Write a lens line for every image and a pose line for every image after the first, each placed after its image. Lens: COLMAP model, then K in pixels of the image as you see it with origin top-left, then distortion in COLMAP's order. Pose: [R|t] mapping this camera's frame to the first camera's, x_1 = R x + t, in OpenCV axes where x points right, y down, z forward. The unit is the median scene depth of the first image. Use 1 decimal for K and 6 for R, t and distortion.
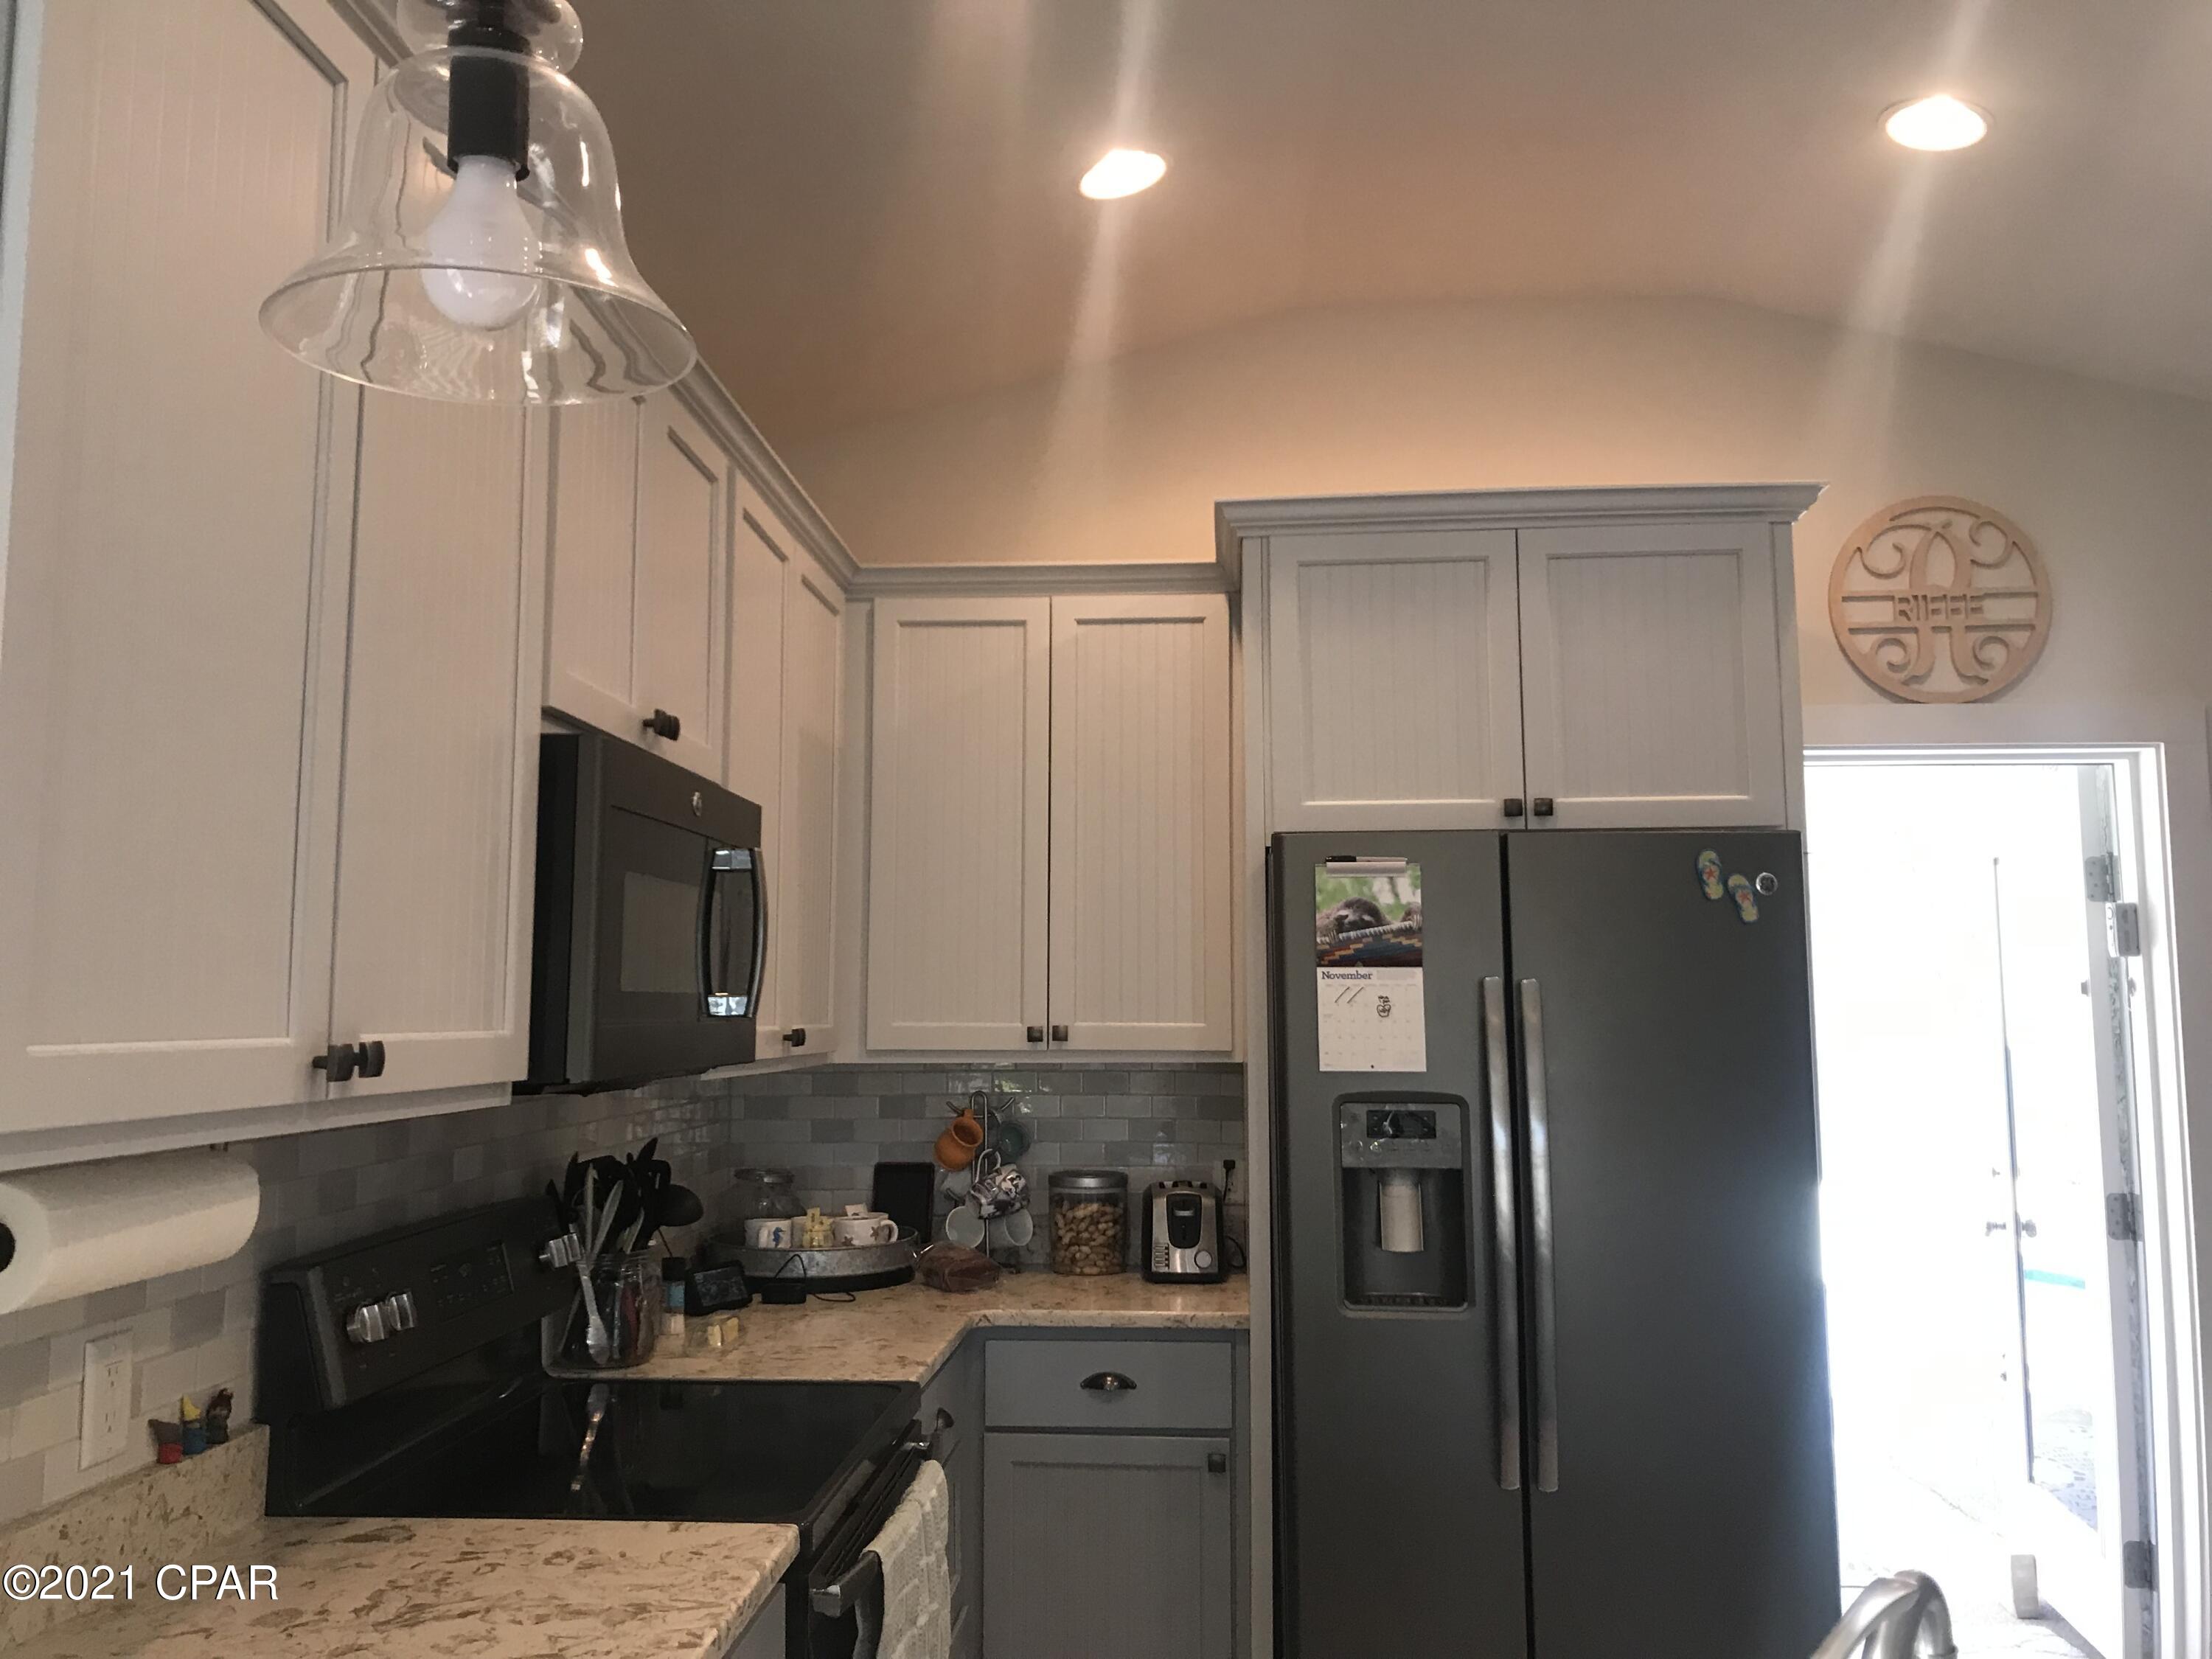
lens RADIAL K [[1816.9, 0, 1074.9], [0, 1816.9, 783.0], [0, 0, 1]] dist [0.033931, -0.057973]
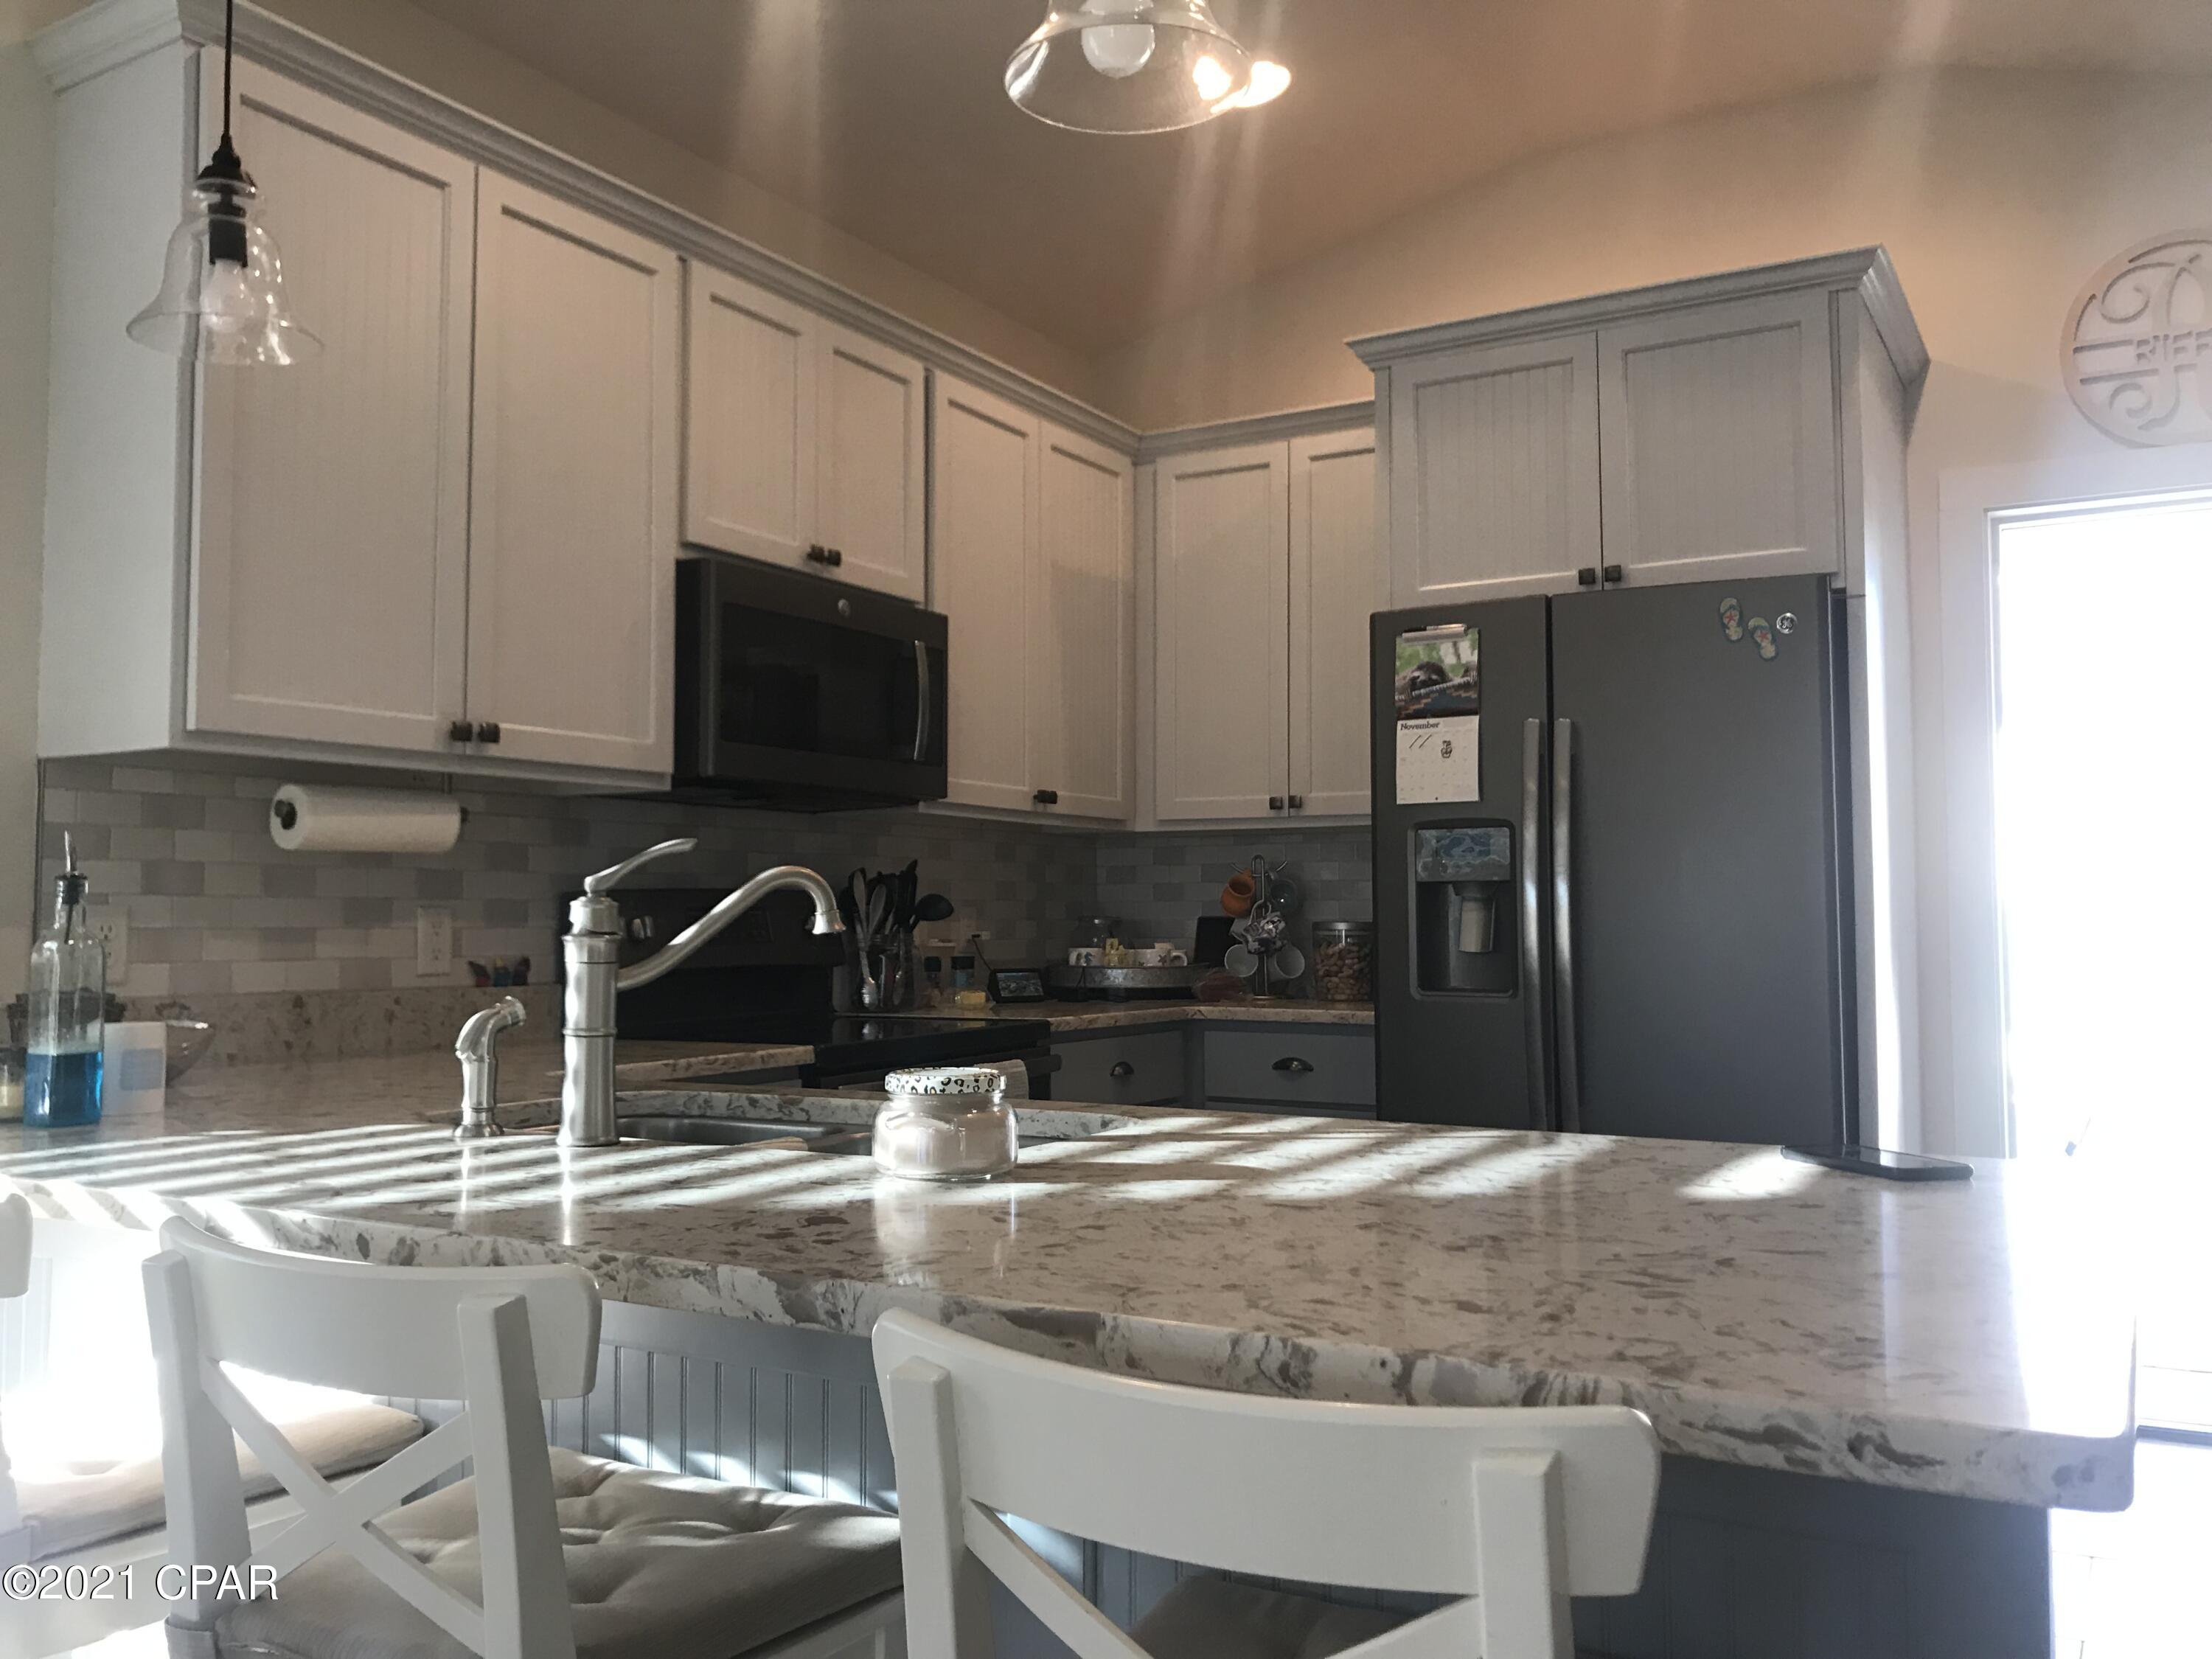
lens RADIAL K [[1816.9, 0, 1090.4], [0, 1816.9, 818.2], [0, 0, 1]] dist [0.033931, -0.057973]
pose [[0.899167, -0.026204, -0.436820, 0.478758], [0.056963, 0.996721, 0.057464, 0.085271], [0.433881, -0.076553, 0.897712, -0.184930]]
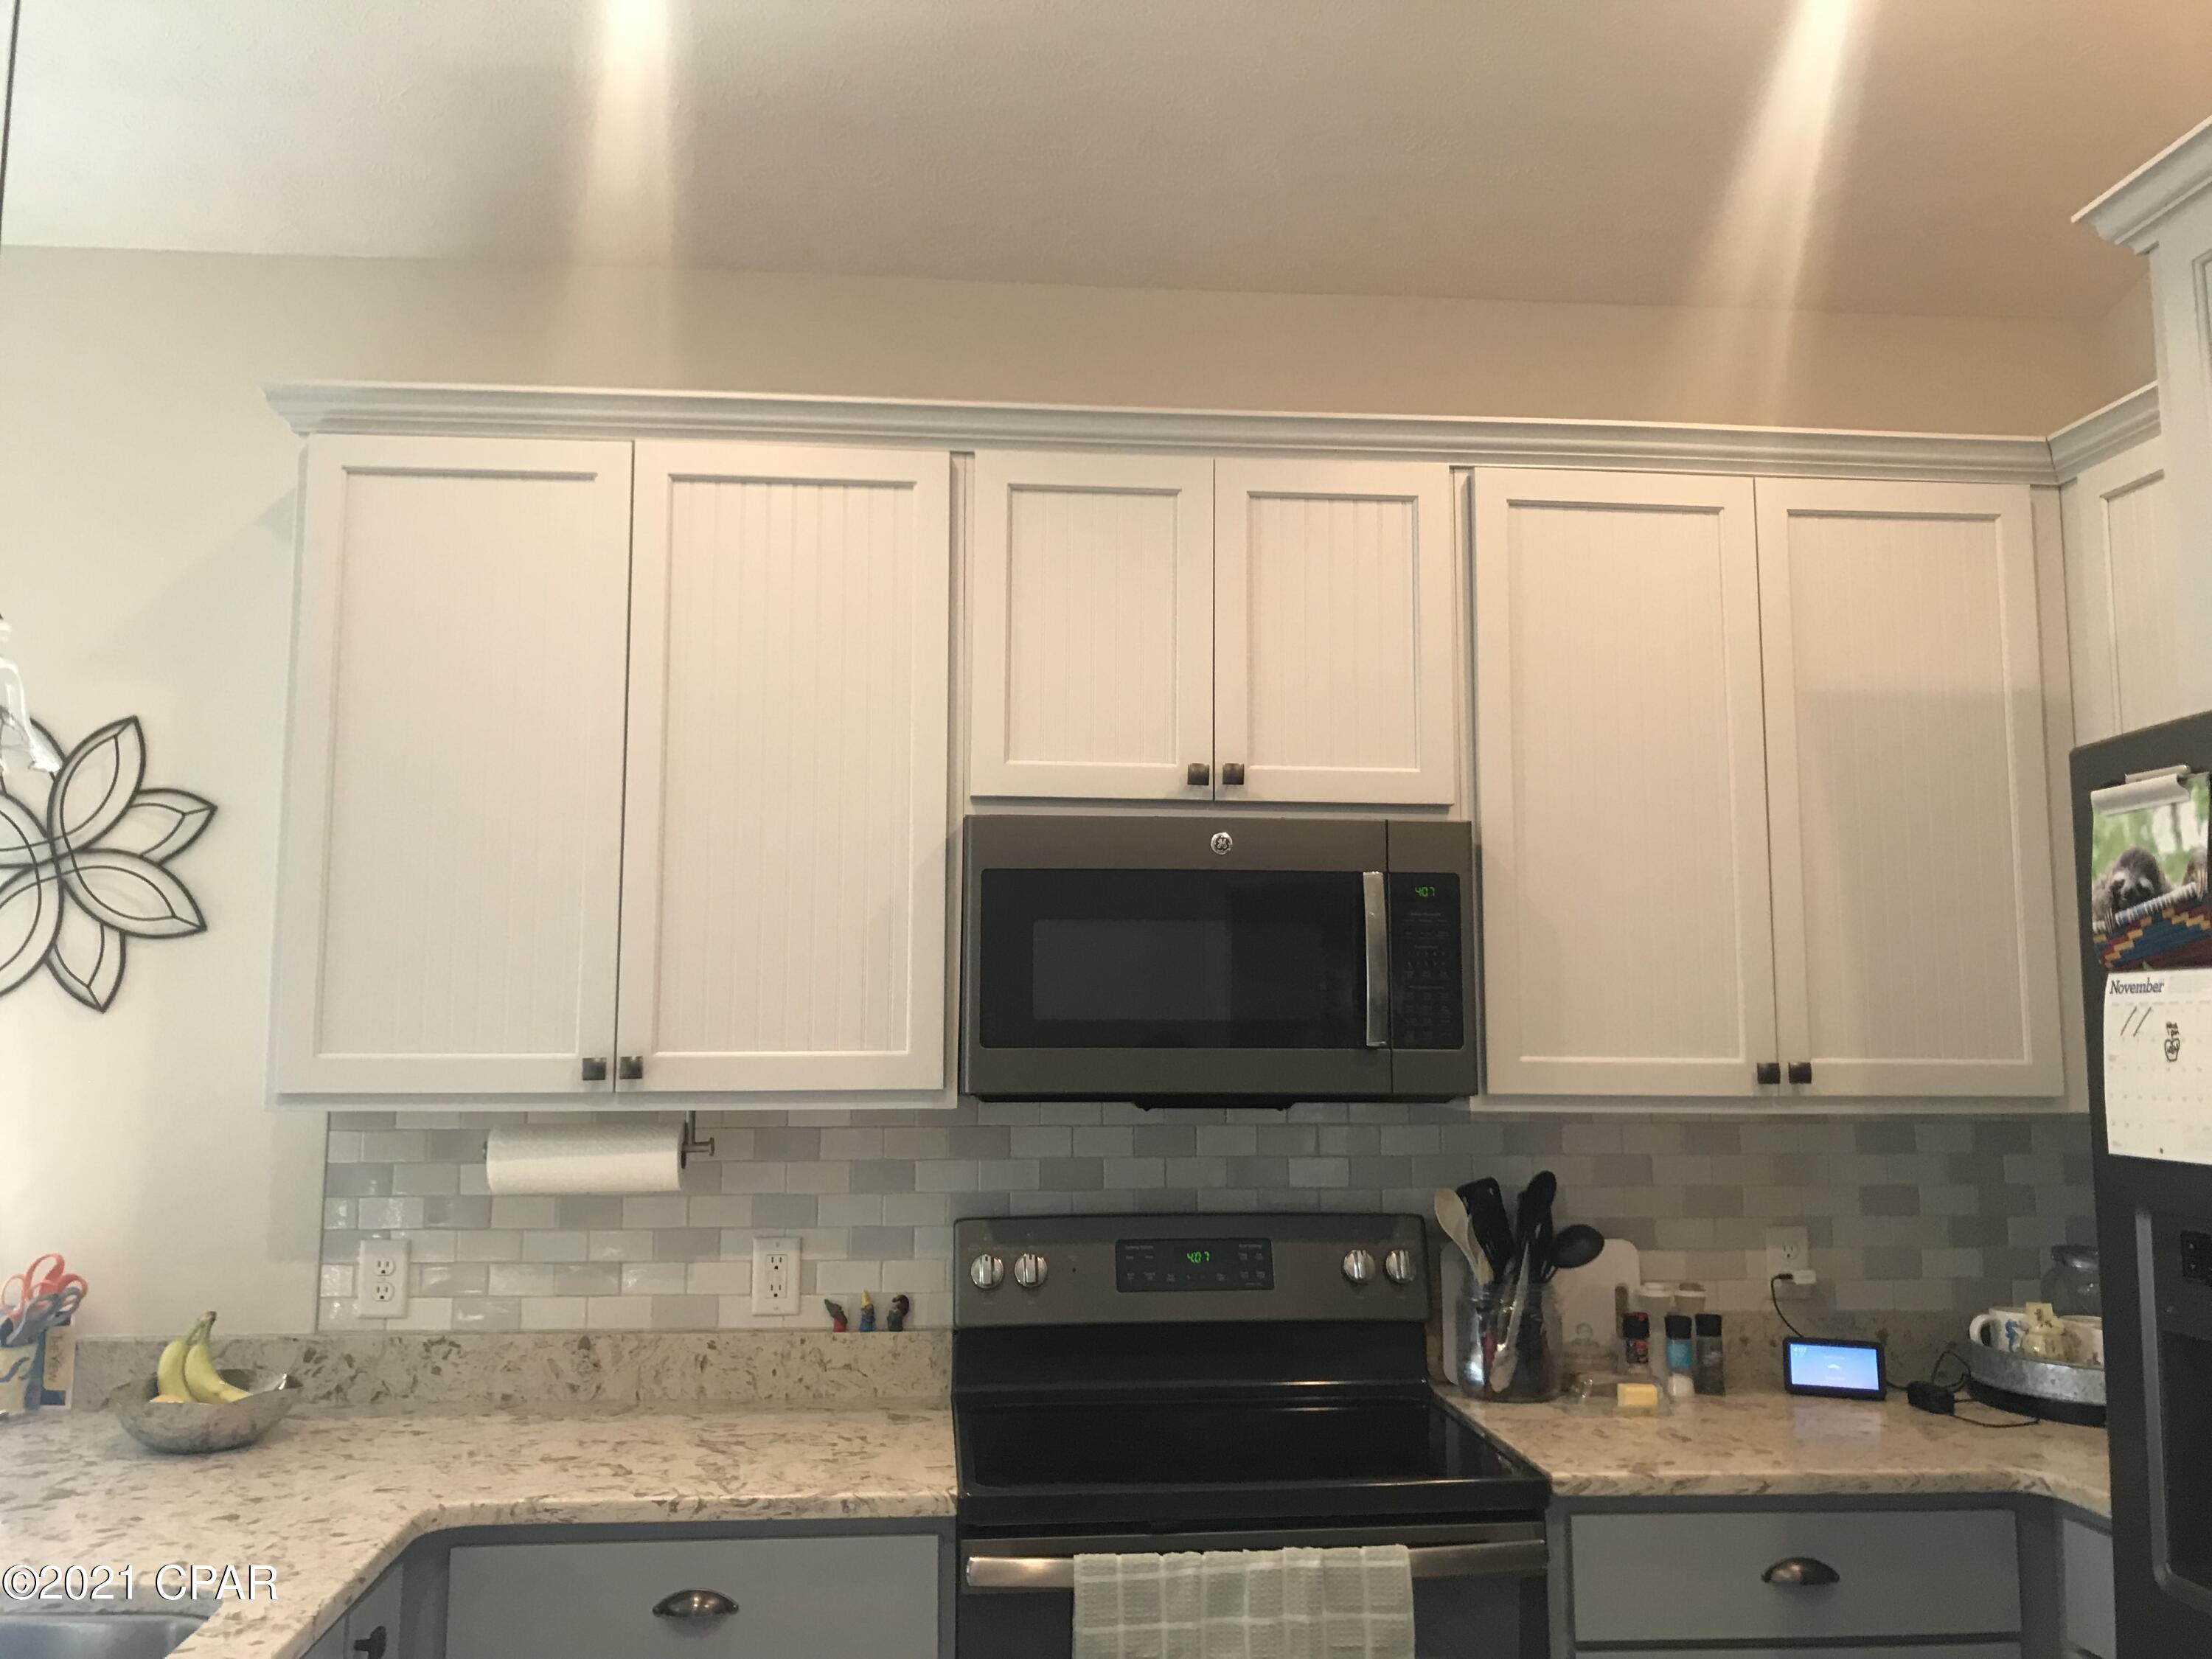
lens RADIAL K [[1816.9, 0, 1103.0], [0, 1816.9, 783.6], [0, 0, 1]] dist [0.033931, -0.057973]
pose [[0.163946, -0.127649, -0.978176, 0.656669], [0.120635, 0.986744, -0.108548, 0.066602], [0.979065, -0.100206, 0.177172, 0.593413]]
